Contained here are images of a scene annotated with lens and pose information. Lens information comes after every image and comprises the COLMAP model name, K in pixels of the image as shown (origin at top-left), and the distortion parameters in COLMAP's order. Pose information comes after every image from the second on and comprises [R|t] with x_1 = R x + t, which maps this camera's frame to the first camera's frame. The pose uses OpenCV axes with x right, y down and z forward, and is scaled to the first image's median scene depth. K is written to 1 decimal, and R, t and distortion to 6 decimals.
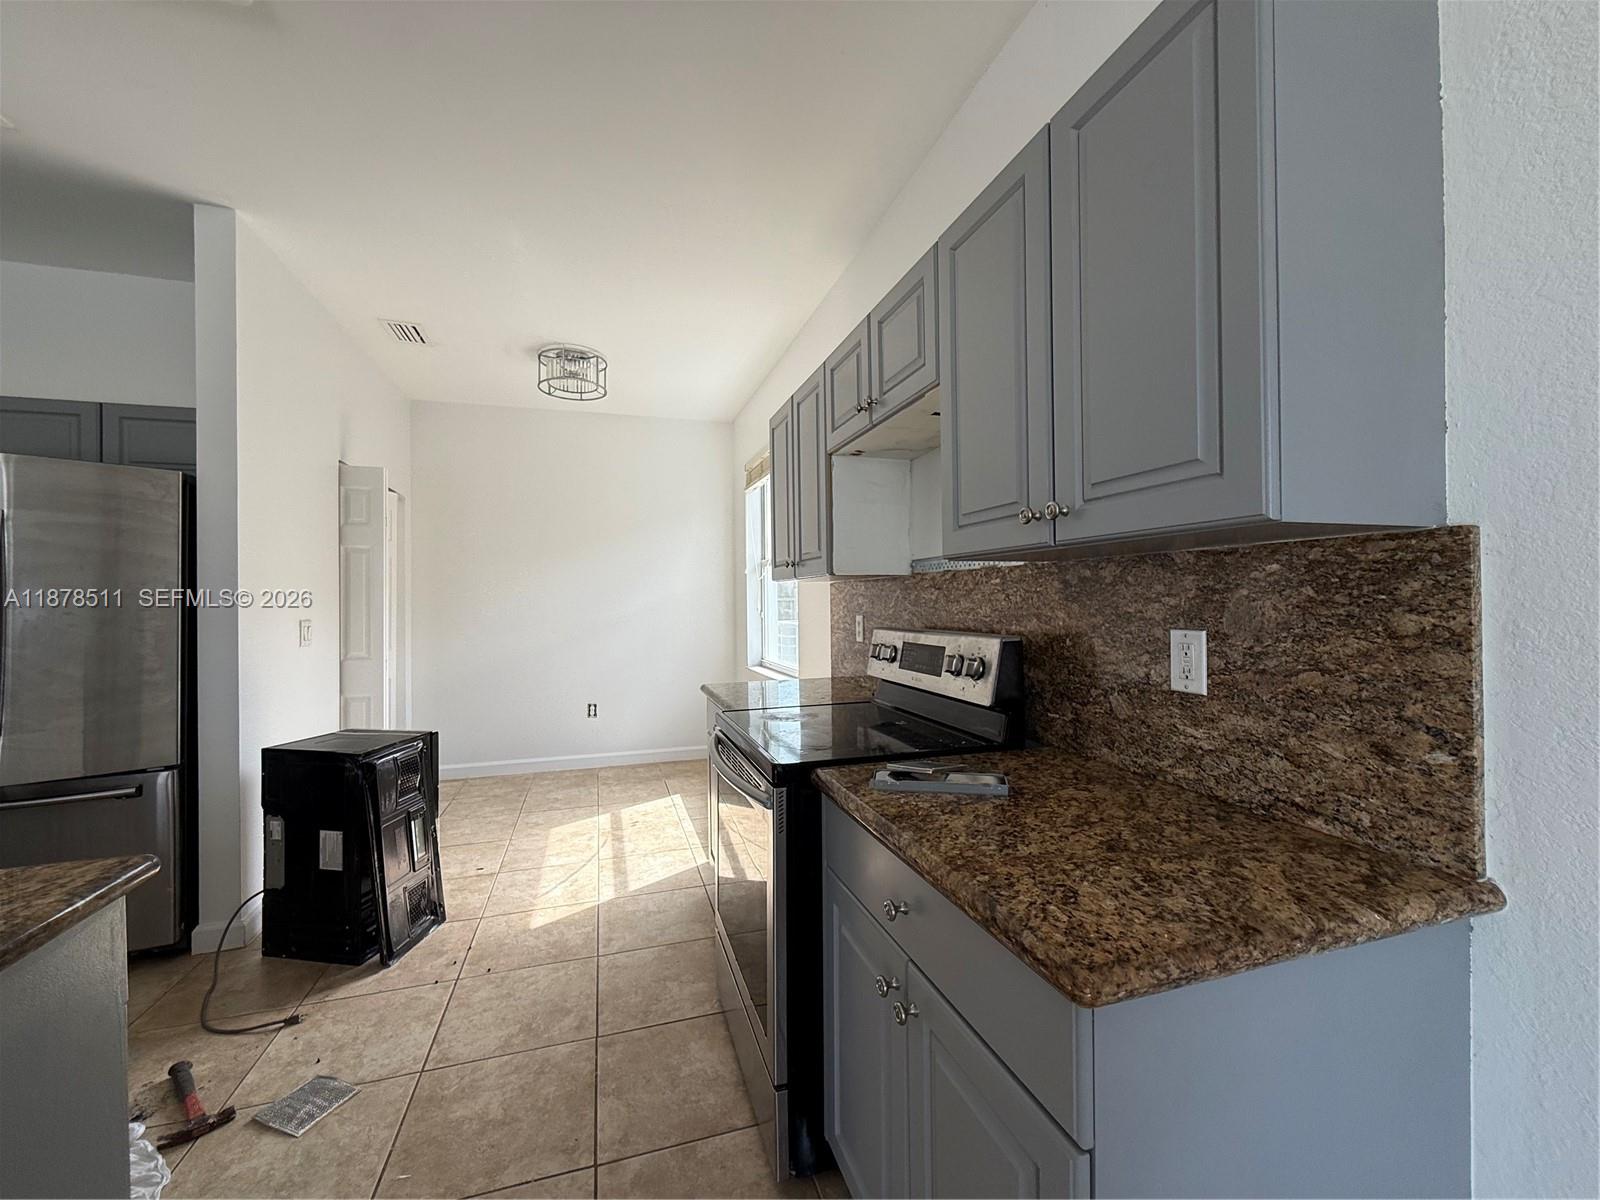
lens RADIAL K [[643.1, 0, 796.2], [0, 643.1, 598.5], [0, 0, 1]] dist [-0.000724, -0.000071]
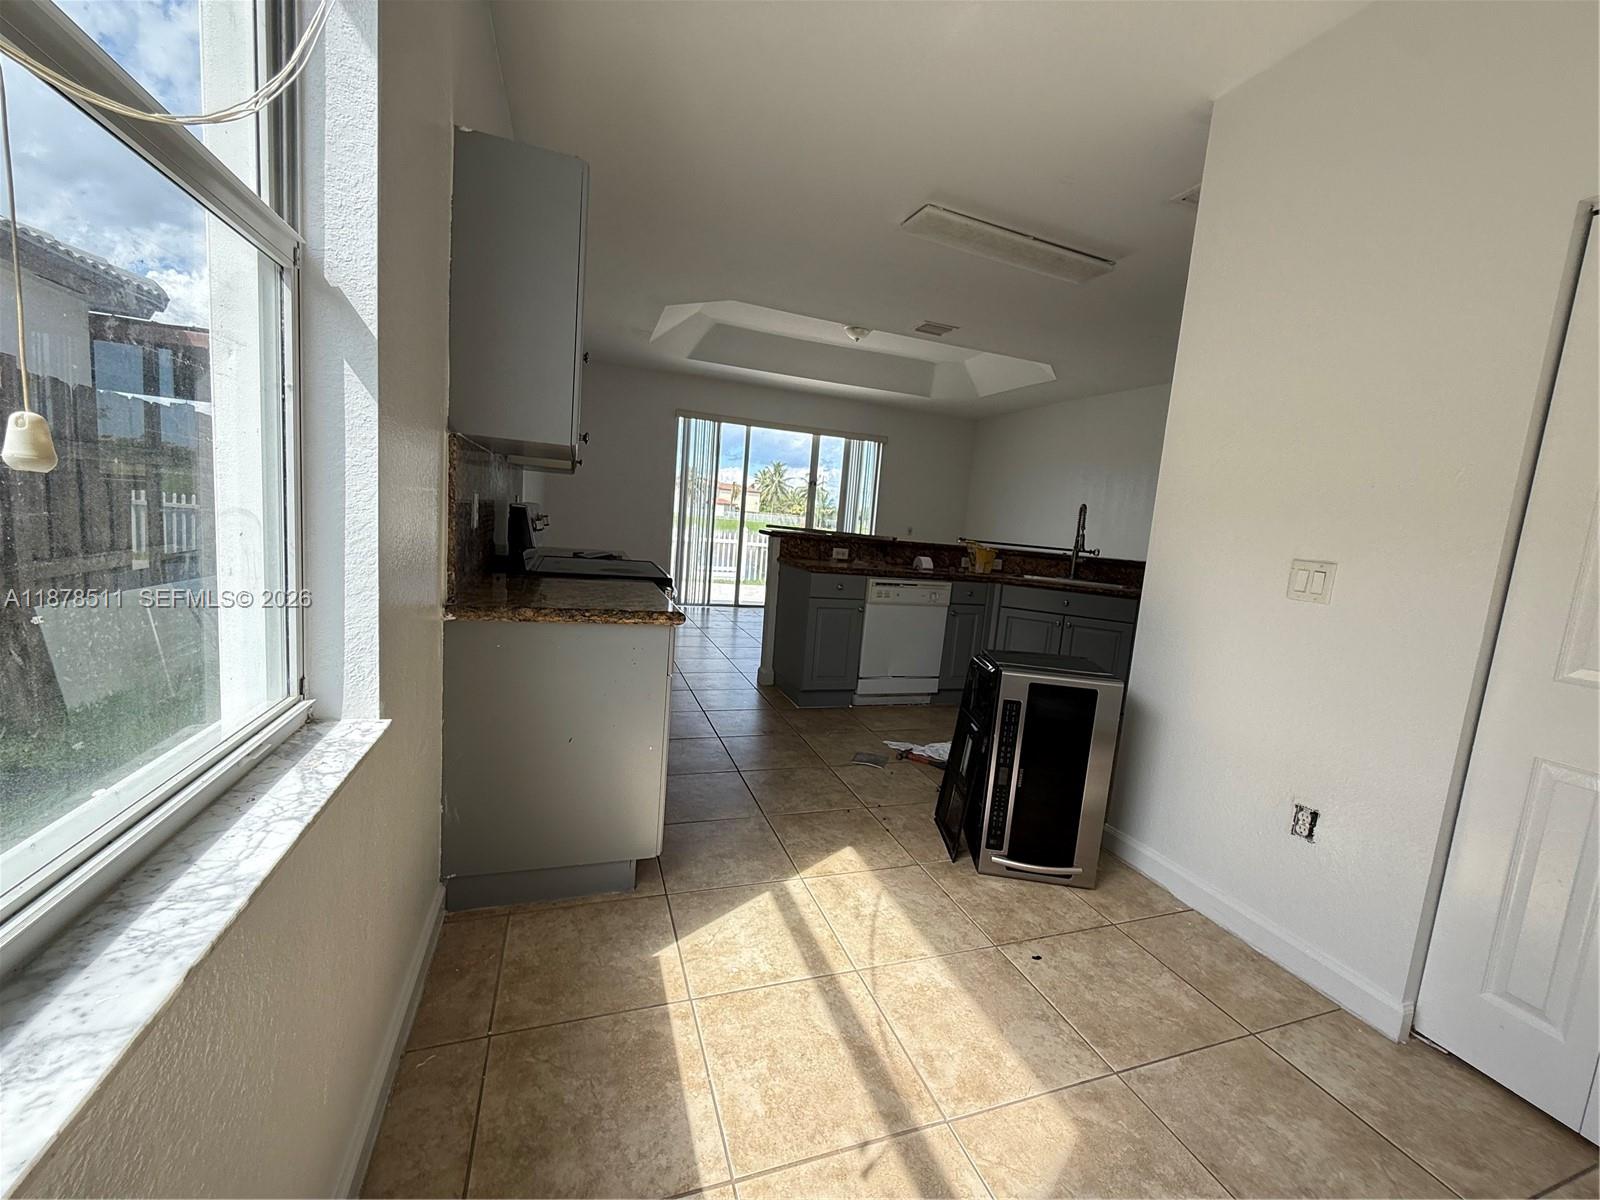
lens RADIAL K [[639.6, 0, 799.3], [0, 639.6, 596.7], [0, 0, 1]] dist [-0.000200, 0.000136]
pose [[-0.996975, -0.064148, -0.043879, -0.287834], [-0.069018, 0.990325, 0.120385, 0.033083], [0.035732, 0.123050, -0.991757, 2.027322]]
